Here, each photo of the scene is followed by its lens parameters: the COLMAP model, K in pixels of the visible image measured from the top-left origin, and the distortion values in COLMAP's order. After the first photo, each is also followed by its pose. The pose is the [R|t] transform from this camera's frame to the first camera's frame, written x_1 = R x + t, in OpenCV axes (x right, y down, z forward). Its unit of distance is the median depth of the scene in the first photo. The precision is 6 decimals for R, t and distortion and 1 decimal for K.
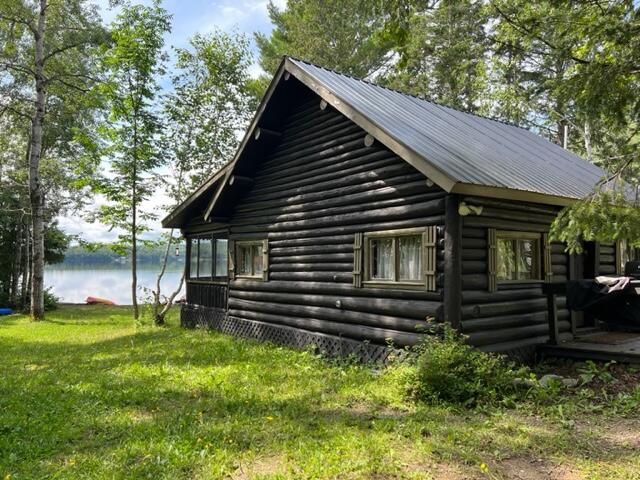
lens RADIAL K [[484.3, 0, 320.0], [0, 484.3, 240.0], [0, 0, 1]] dist [0.063186, 0.000101]
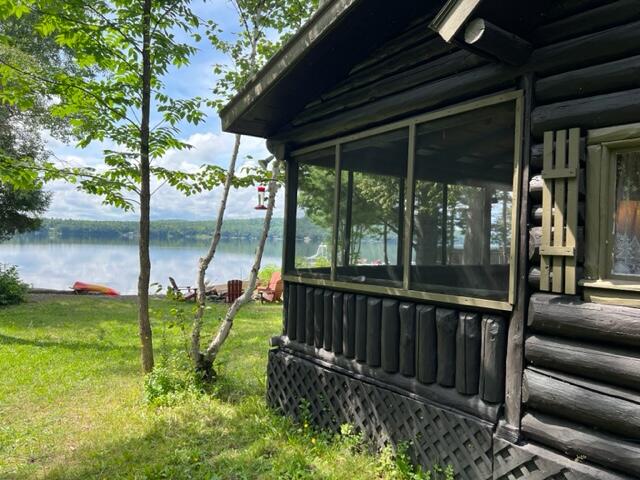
lens RADIAL K [[484.3, 0, 320.0], [0, 484.3, 240.0], [0, 0, 1]] dist [0.063186, 0.000101]
pose [[0.999501, 0.028619, -0.013341, -0.228637], [-0.028075, 0.998833, 0.039293, 0.037883], [0.014450, -0.038899, 0.999139, 0.596024]]
